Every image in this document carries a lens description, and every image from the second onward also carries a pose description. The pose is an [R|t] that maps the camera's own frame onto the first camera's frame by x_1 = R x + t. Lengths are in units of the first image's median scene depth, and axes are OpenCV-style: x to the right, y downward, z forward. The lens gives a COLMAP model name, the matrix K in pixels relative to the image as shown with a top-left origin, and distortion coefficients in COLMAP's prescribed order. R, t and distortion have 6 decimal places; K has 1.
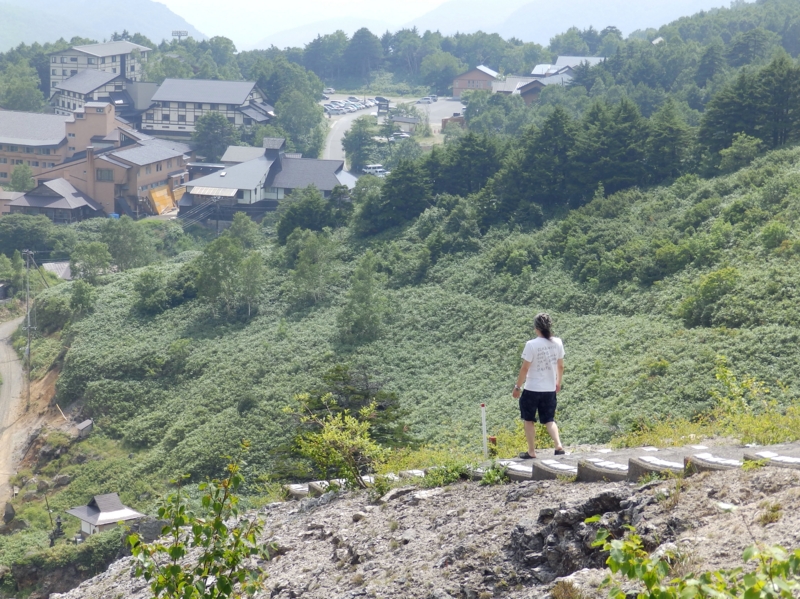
lens RADIAL K [[2084.4, 0, 426.5], [0, 2084.4, 337.2], [0, 0, 1]] dist [-0.131843, 0.000000]
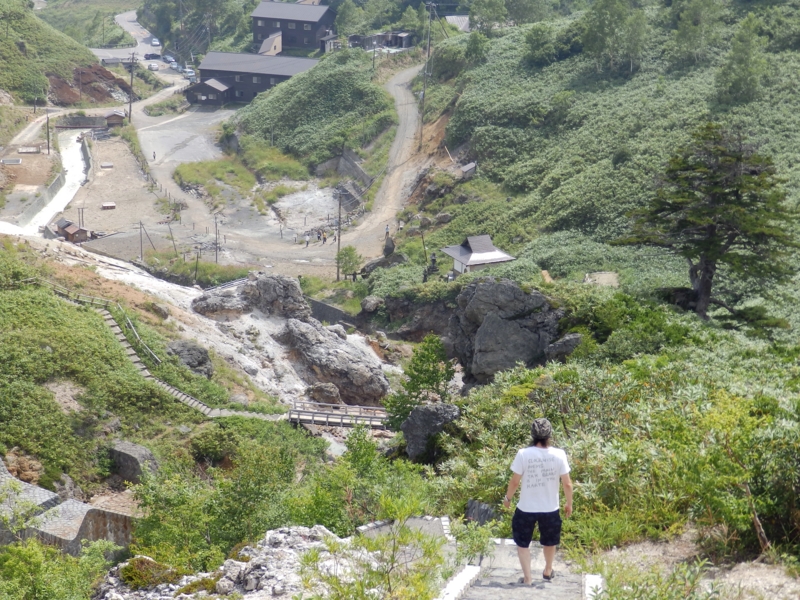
lens RADIAL K [[1491.5, 0, 418.3], [0, 1491.5, 301.2], [0, 0, 1]] dist [-0.125541, 0.000000]
pose [[0.969458, 0.079444, -0.232032, -0.007091], [-0.047670, 0.989078, 0.139470, 0.004828], [0.240578, -0.124150, 0.962657, 0.251530]]
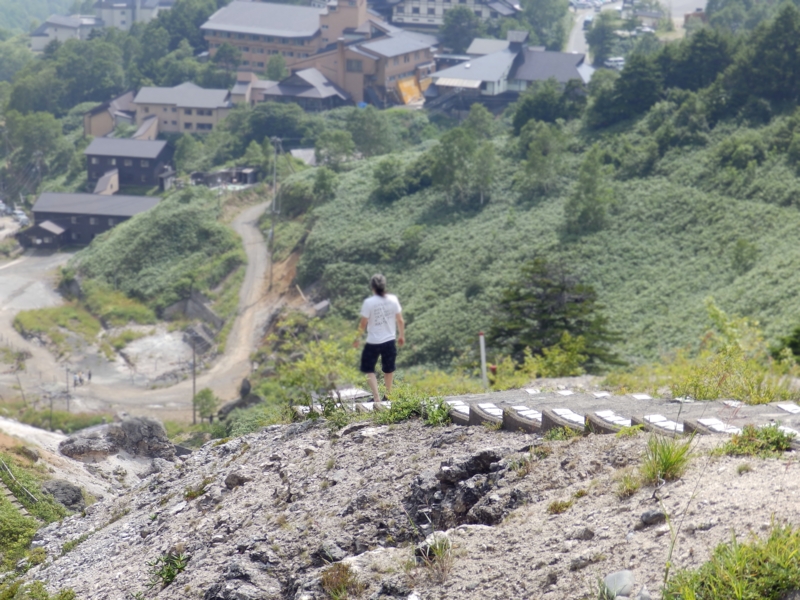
lens RADIAL K [[1976.1, 0, 386.9], [0, 1976.1, 337.3], [0, 0, 1]] dist [-0.135931, 0.000000]
pose [[0.986038, 0.028792, -0.164013, 0.032446], [-0.018624, 0.997827, 0.063199, -0.005557], [0.165477, -0.059262, 0.984432, 0.020782]]
